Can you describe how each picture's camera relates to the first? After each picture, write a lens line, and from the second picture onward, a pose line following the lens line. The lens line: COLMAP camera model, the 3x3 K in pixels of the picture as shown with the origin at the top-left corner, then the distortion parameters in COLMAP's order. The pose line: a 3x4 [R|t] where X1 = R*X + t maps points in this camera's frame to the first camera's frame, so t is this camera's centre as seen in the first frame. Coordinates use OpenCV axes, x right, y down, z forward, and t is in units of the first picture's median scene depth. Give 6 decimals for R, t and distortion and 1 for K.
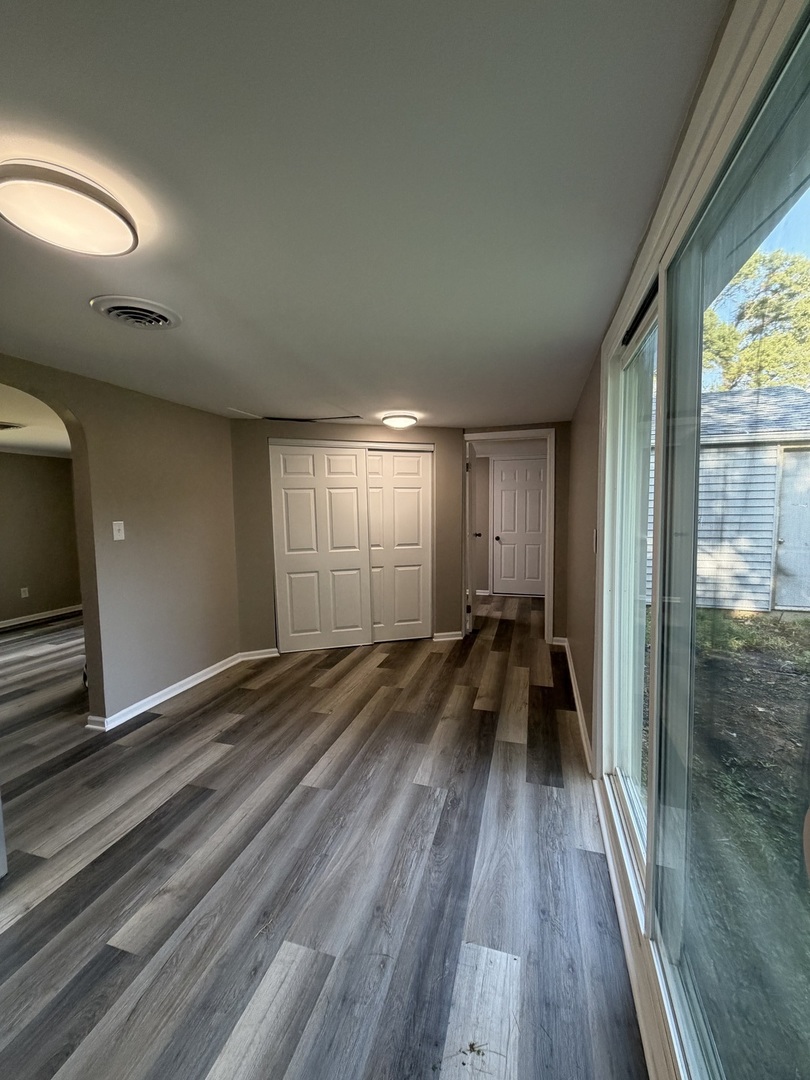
lens RADIAL K [[429.5, 0, 402.6], [0, 429.5, 539.4], [0, 0, 1]] dist [-0.002385, 0.000071]
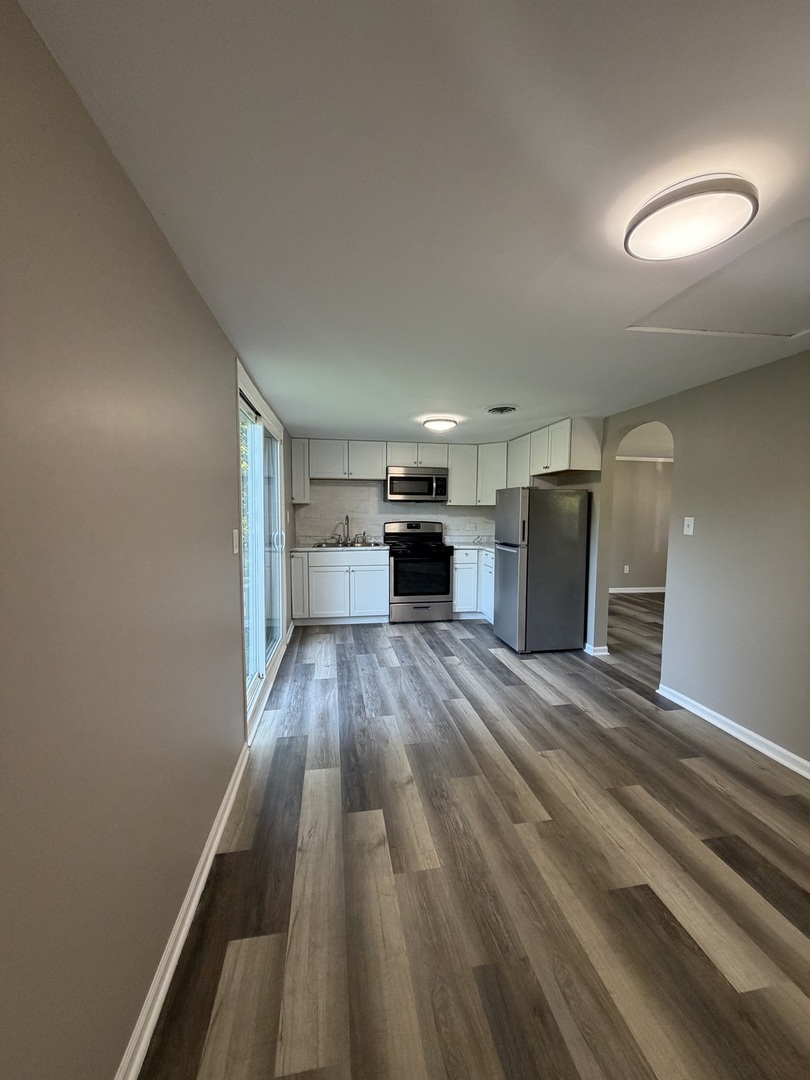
lens RADIAL K [[429.5, 0, 408.1], [0, 429.5, 540.5], [0, 0, 1]] dist [-0.002385, 0.000071]
pose [[-0.890376, 0.041547, -0.453325, 0.480783], [-0.027727, 0.989028, 0.145103, -0.131619], [0.454380, 0.141766, -0.879455, 1.803336]]
